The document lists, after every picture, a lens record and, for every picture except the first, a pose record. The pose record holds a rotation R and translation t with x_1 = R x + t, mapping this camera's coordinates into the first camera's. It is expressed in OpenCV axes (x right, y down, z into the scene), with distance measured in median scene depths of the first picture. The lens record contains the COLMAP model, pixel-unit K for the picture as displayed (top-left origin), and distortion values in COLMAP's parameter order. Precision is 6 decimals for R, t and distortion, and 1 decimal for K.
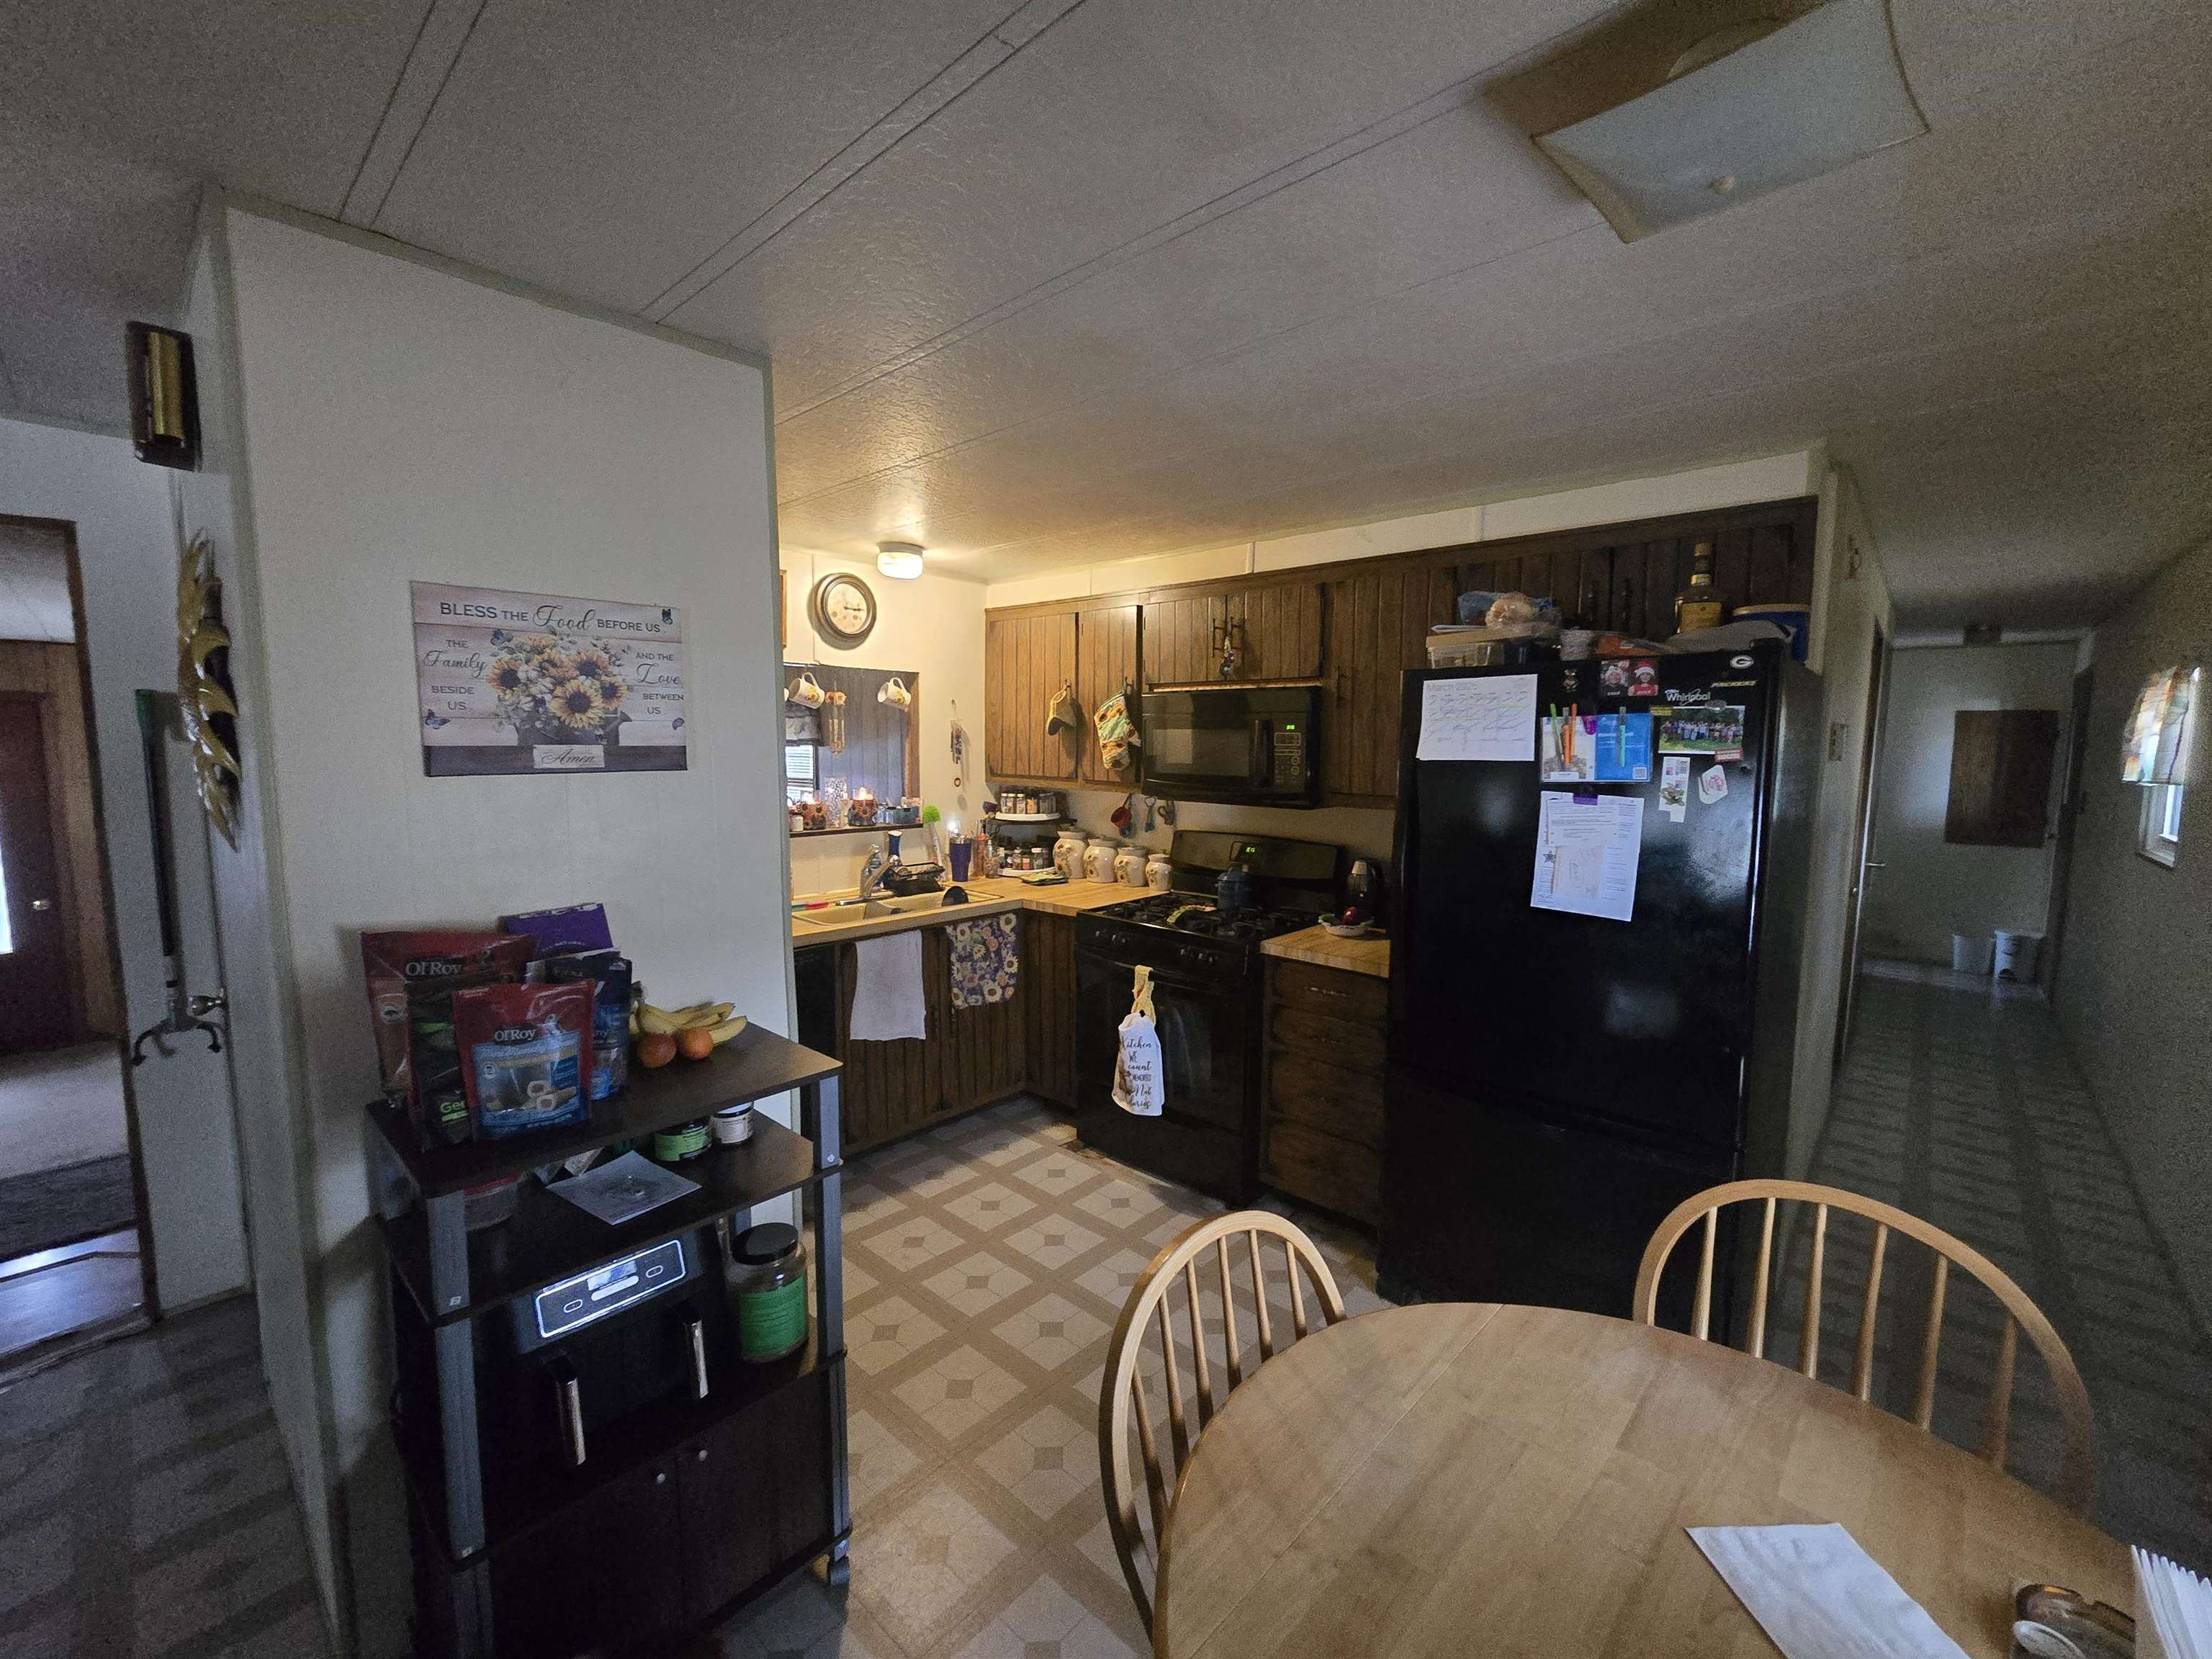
lens RADIAL K [[900.8, 0, 1109.1], [0, 900.8, 829.5], [0, 0, 1]] dist [-0.000122, 0.000044]
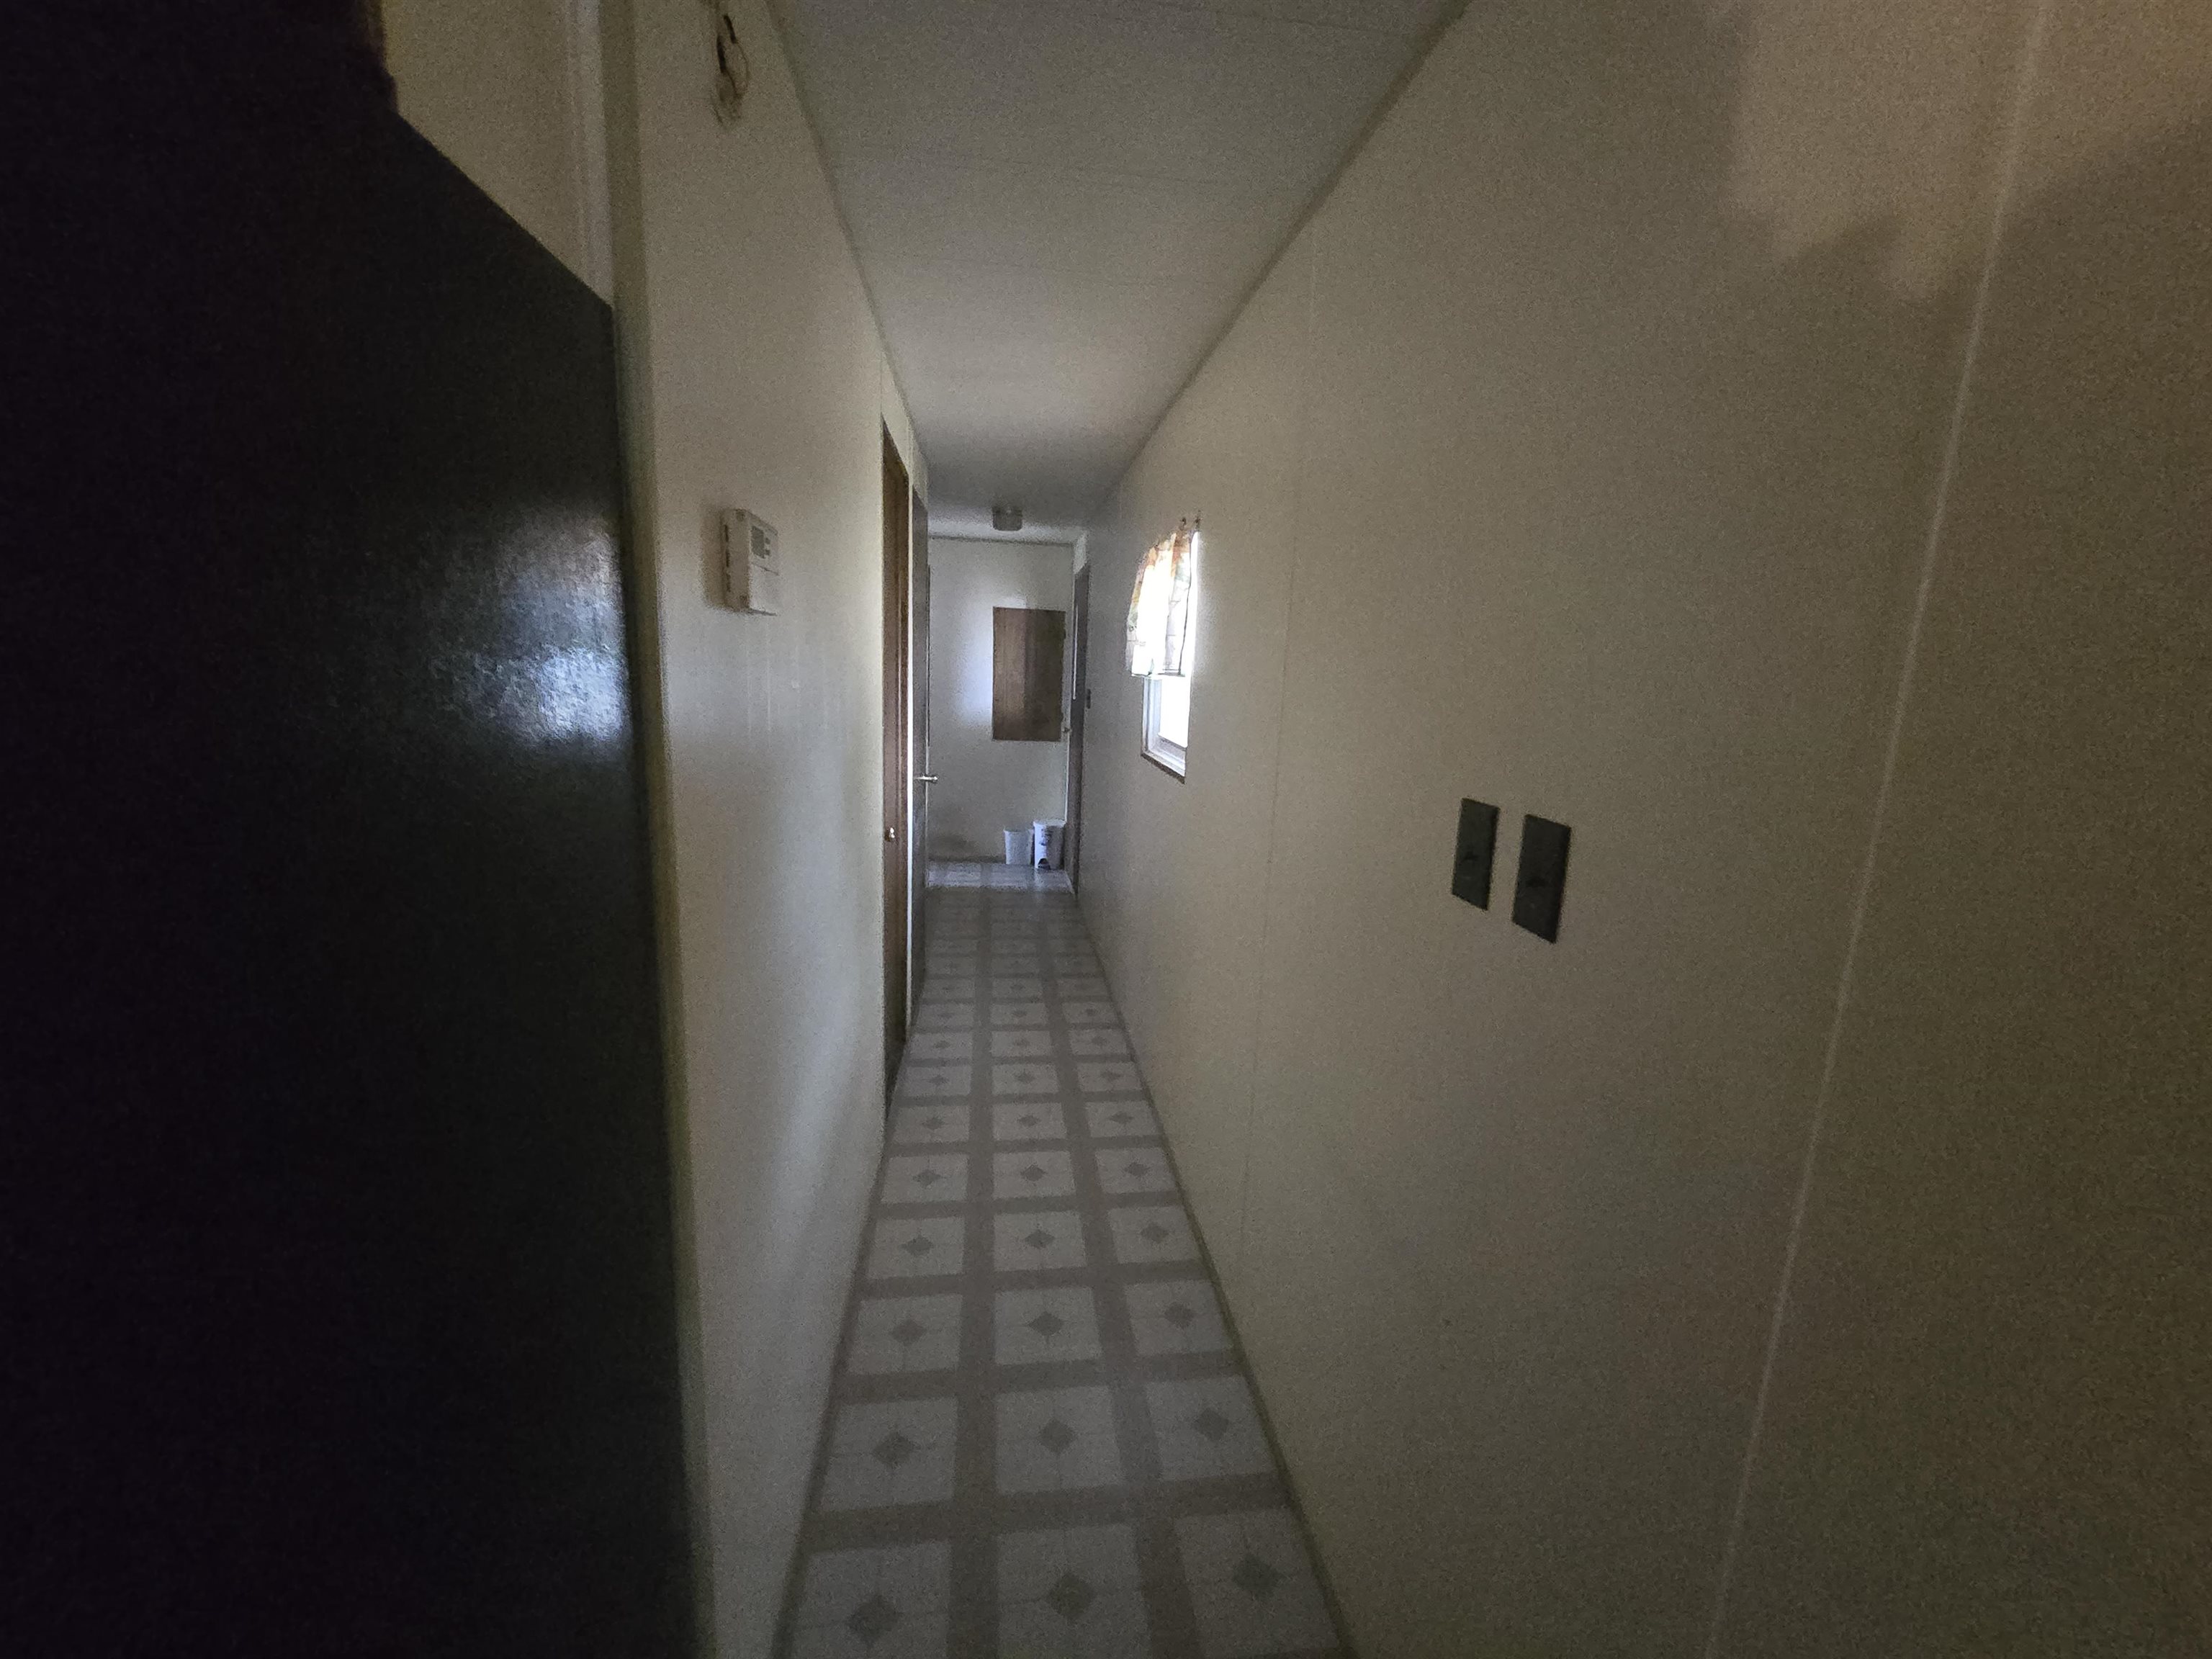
lens RADIAL K [[900.8, 0, 1101.7], [0, 900.8, 817.0], [0, 0, 1]] dist [-0.000122, 0.000044]
pose [[0.651729, -0.114842, 0.749707, 0.284185], [0.044304, 0.992547, 0.113527, -0.010596], [-0.757157, -0.040774, 0.651959, 0.291192]]
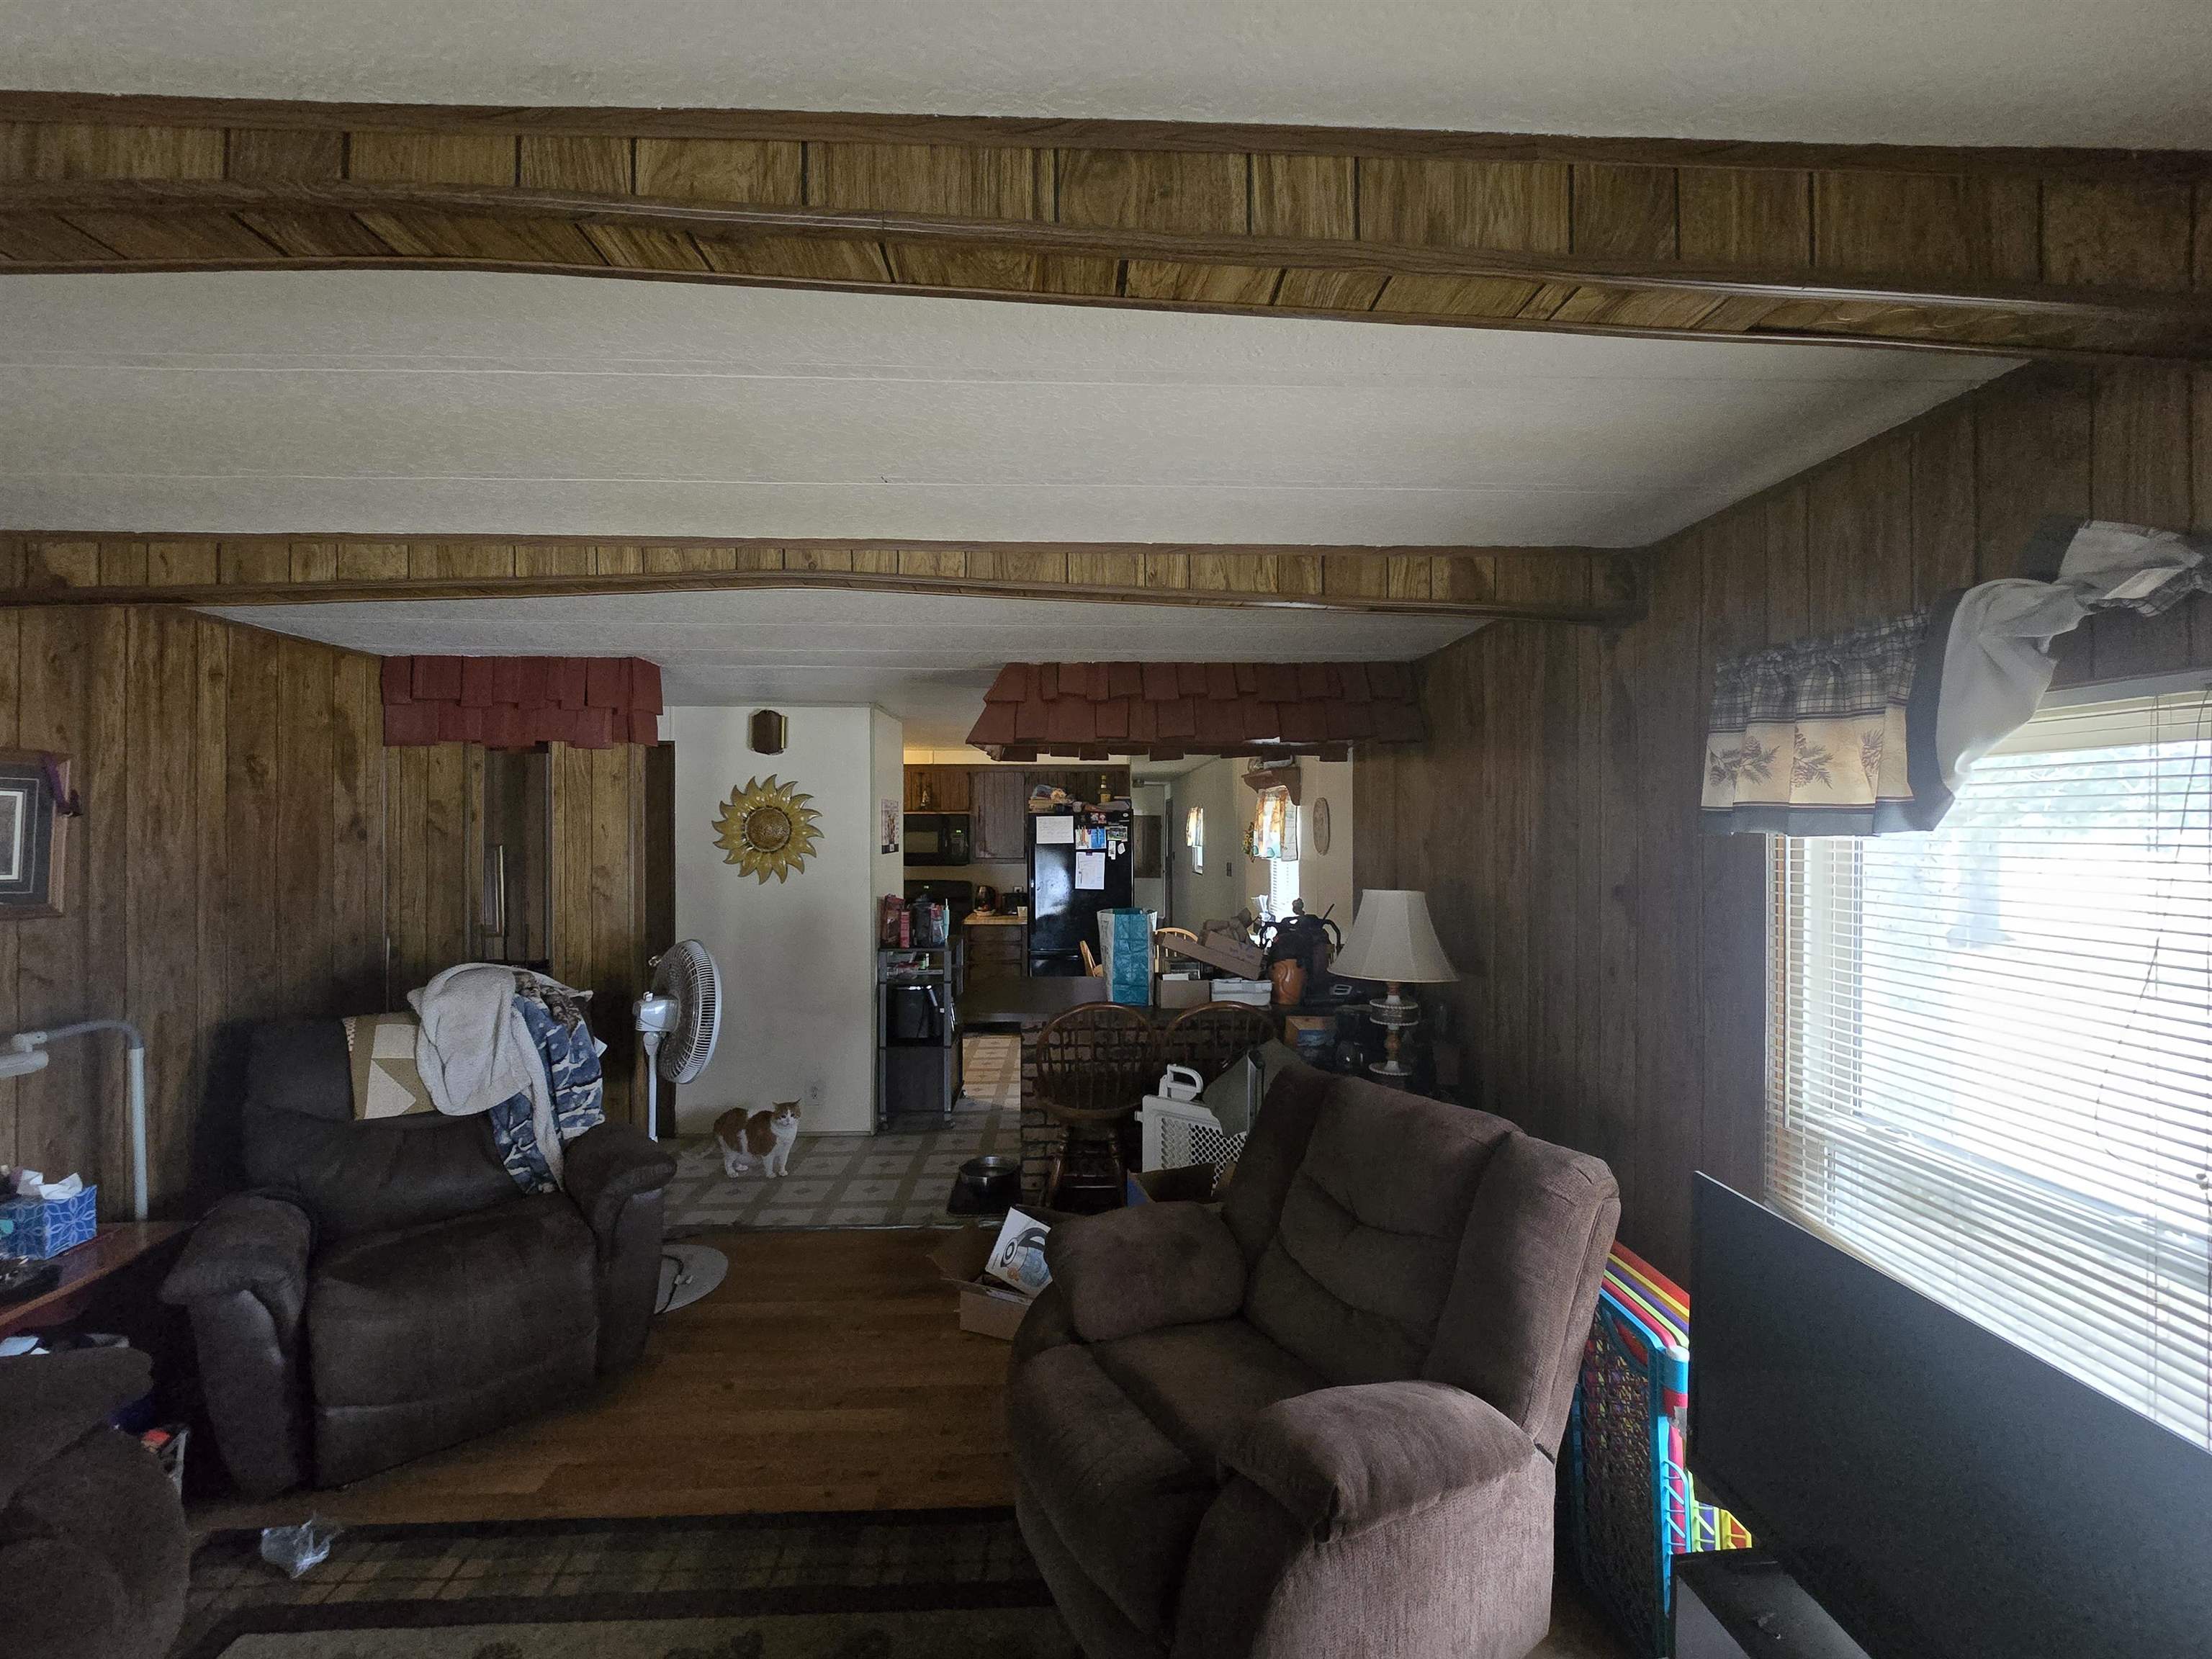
lens RADIAL K [[900.8, 0, 1095.2], [0, 900.8, 836.3], [0, 0, 1]] dist [-0.000122, 0.000044]
pose [[0.723053, -0.016409, 0.690598, -0.656803], [0.075023, 0.995670, -0.054891, 0.032341], [-0.686707, 0.091500, 0.721153, -0.532623]]
